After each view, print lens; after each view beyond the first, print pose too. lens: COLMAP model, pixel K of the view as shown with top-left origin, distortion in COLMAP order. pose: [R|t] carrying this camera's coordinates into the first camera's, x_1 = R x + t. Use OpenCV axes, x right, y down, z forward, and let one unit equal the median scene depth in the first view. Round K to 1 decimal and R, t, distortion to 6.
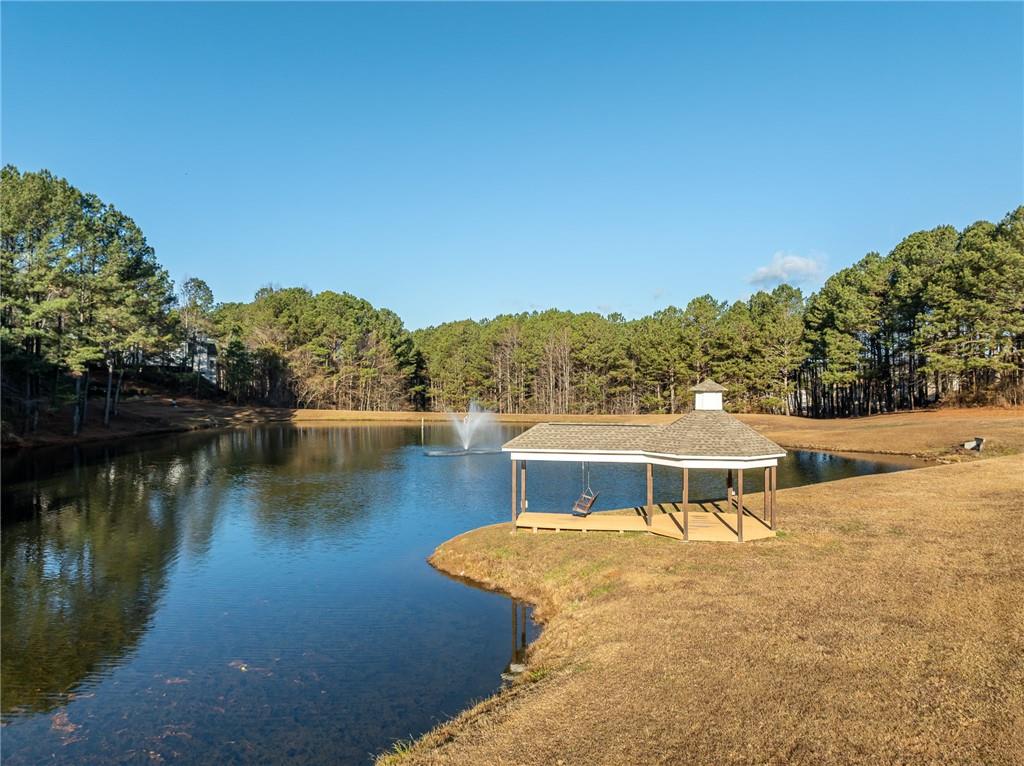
lens RADIAL K [[728.8, 0, 512.0], [0, 728.8, 383.0], [0, 0, 1]] dist [-0.034903, -0.003973]
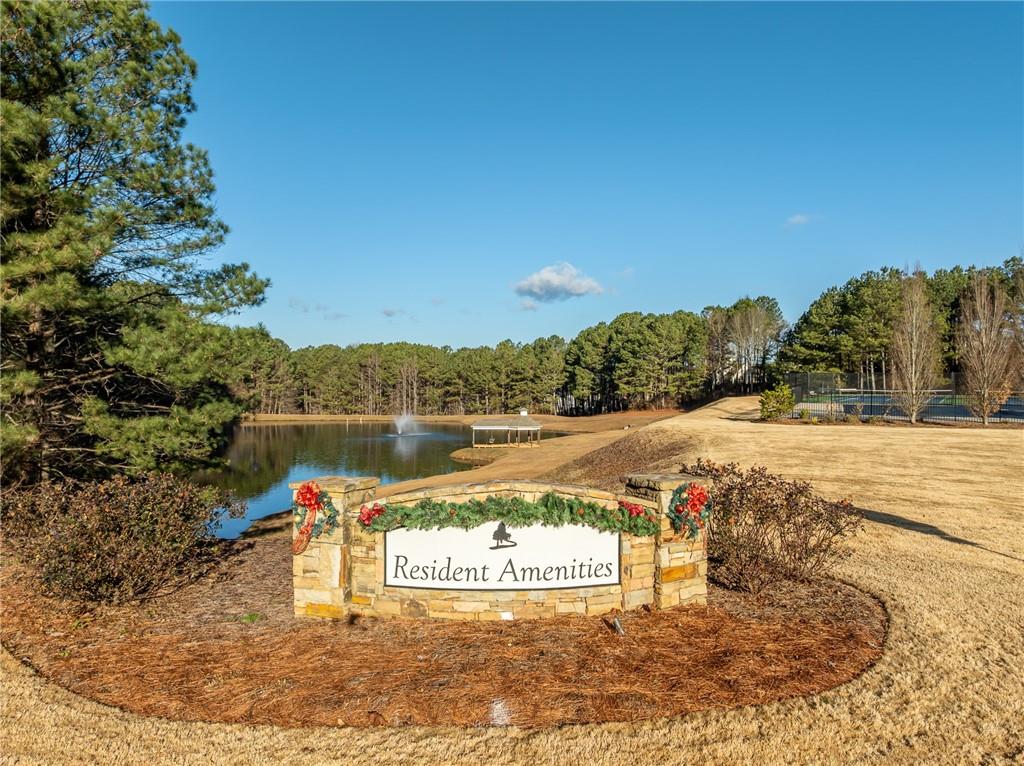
lens RADIAL K [[728.8, 0, 512.0], [0, 728.8, 383.0], [0, 0, 1]] dist [-0.034903, -0.003973]
pose [[0.959217, 0.004008, 0.282644, -0.191324], [-0.004335, 0.999990, 0.000530, -0.029681], [-0.282639, -0.001734, 0.959225, -0.583328]]
